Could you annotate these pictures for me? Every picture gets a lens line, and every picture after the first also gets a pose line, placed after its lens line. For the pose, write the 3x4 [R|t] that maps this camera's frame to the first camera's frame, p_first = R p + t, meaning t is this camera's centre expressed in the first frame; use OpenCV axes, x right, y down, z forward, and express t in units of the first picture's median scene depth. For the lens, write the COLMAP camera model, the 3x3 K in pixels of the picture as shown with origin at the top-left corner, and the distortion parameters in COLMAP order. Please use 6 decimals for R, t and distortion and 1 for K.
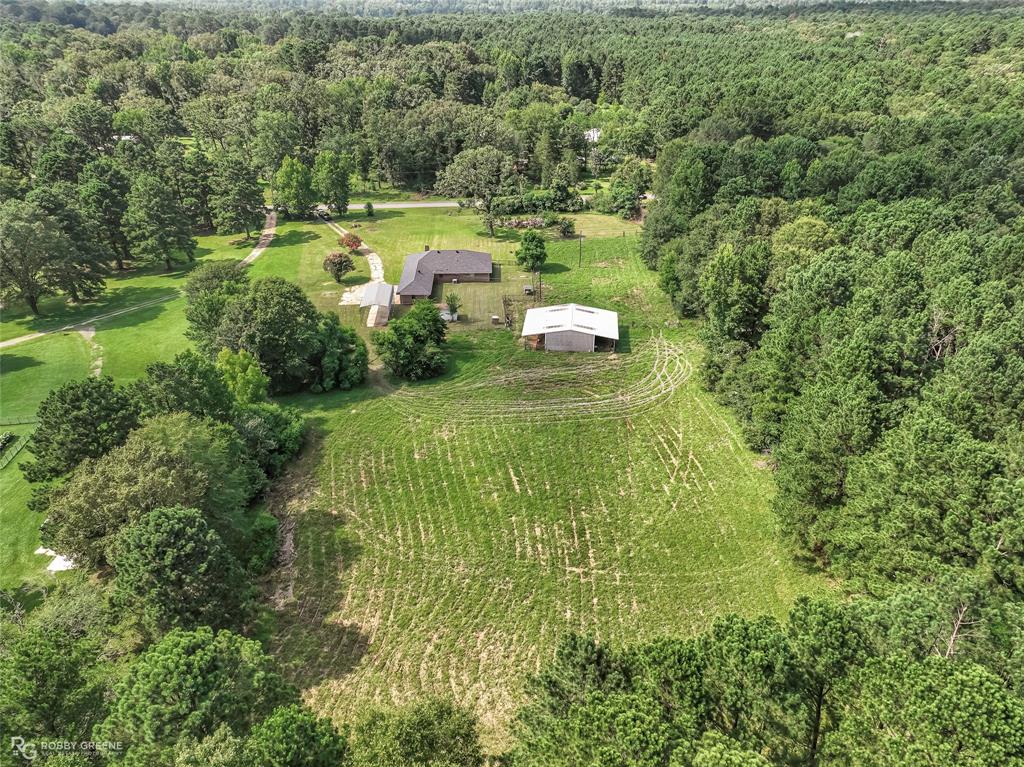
lens RADIAL K [[711.1, 0, 517.3], [0, 711.1, 384.1], [0, 0, 1]] dist [0.032490, 0.026305]
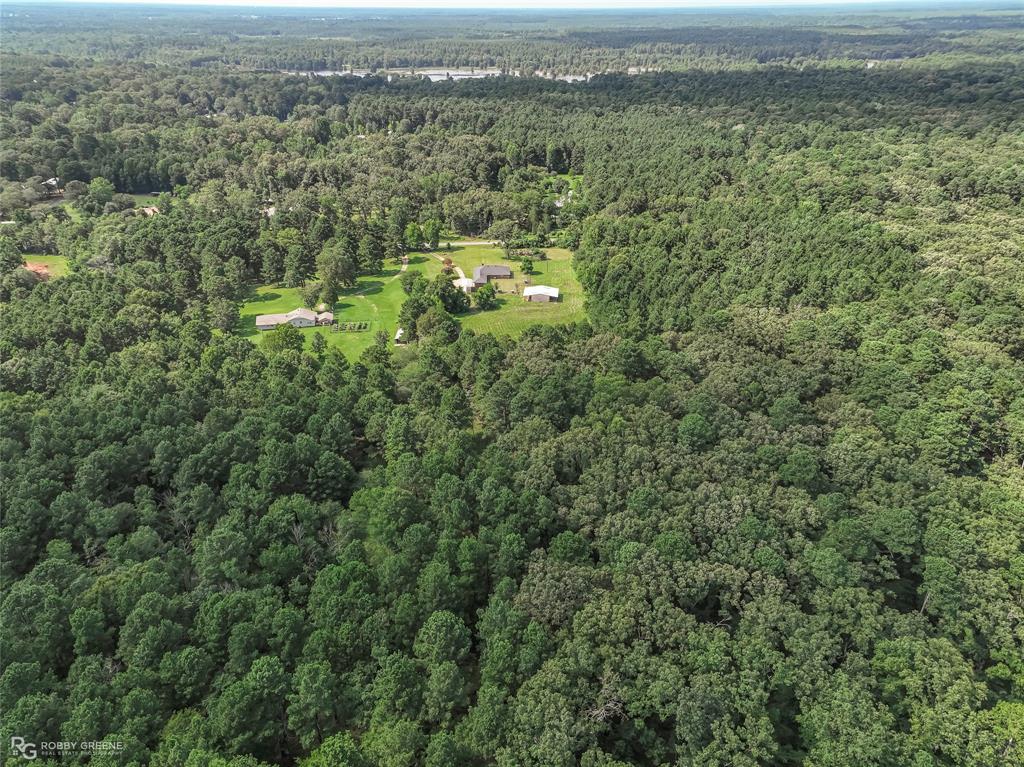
lens RADIAL K [[711.1, 0, 517.3], [0, 711.1, 384.1], [0, 0, 1]] dist [0.032490, 0.026305]
pose [[0.999993, -0.000437, 0.003679, -0.016637], [0.000521, 0.999741, -0.022738, 0.212374], [-0.003668, 0.022740, 0.999735, -1.106357]]
